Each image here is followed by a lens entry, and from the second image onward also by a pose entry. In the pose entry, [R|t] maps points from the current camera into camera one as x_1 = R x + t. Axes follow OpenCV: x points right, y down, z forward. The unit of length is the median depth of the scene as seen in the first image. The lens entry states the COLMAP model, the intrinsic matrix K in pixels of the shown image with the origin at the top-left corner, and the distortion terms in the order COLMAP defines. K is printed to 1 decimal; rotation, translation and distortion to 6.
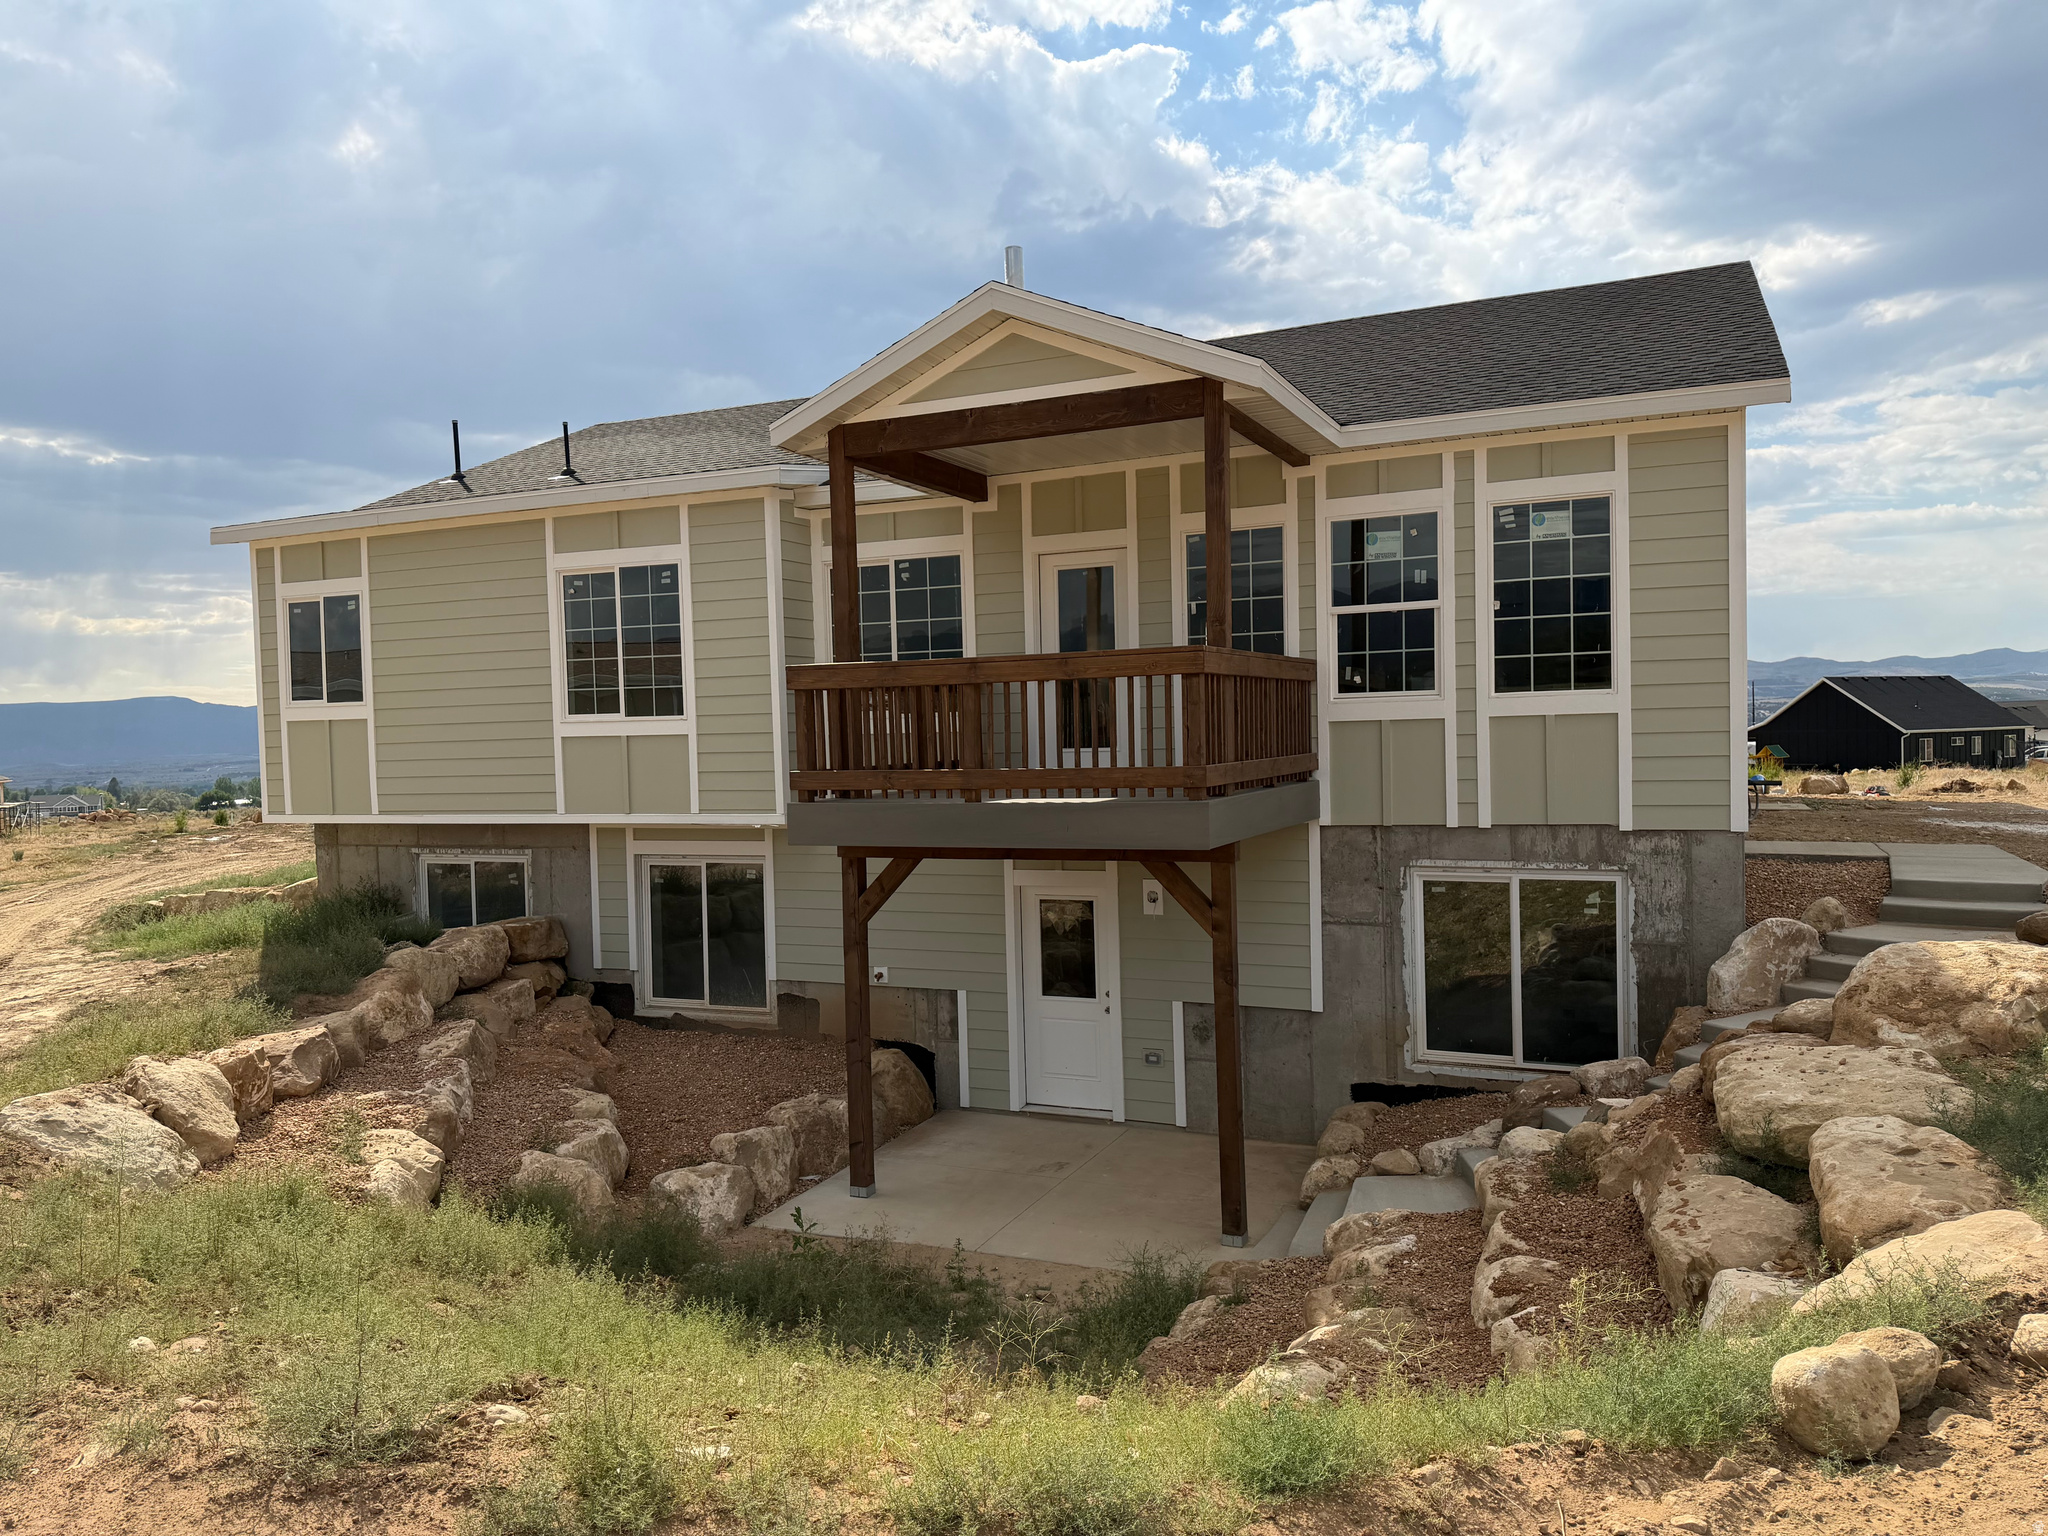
lens RADIAL K [[1442.8, 0, 1020.0], [0, 1442.8, 775.6], [0, 0, 1]] dist [0.027761, -0.035423]
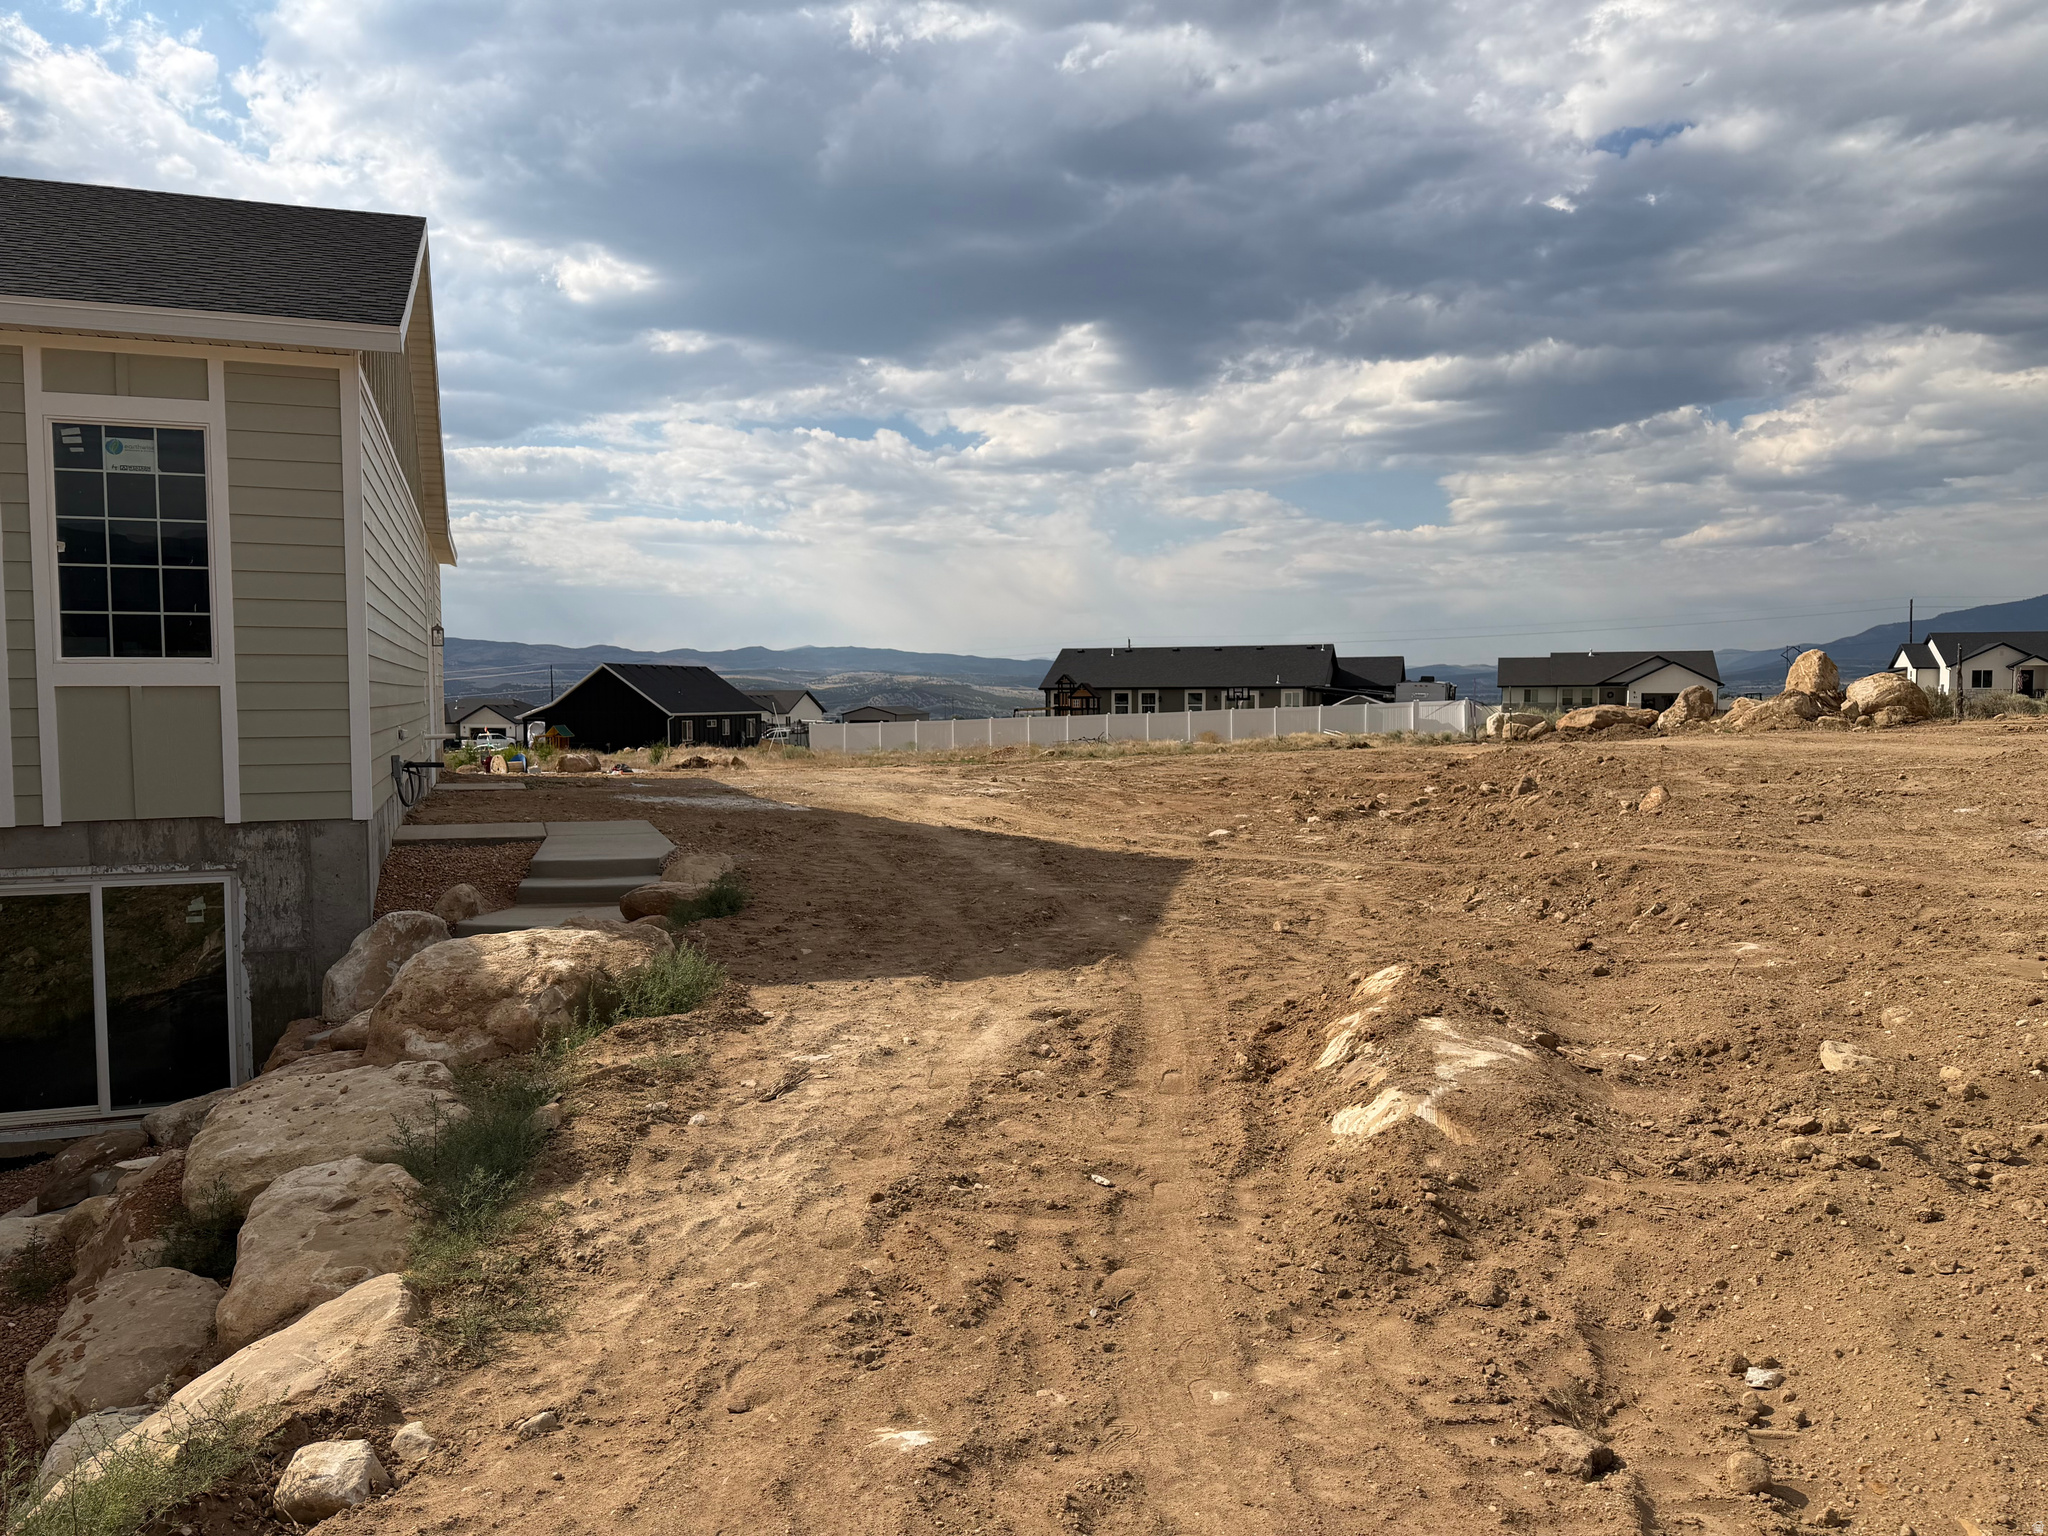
lens RADIAL K [[1432.2, 0, 1027.5], [0, 1432.2, 776.7], [0, 0, 1]] dist [0.079974, -0.101810]
pose [[0.709704, -0.017277, 0.704288, 0.146266], [0.006321, 0.999815, 0.018157, -0.002445], [-0.704472, -0.008434, 0.709682, 0.055077]]
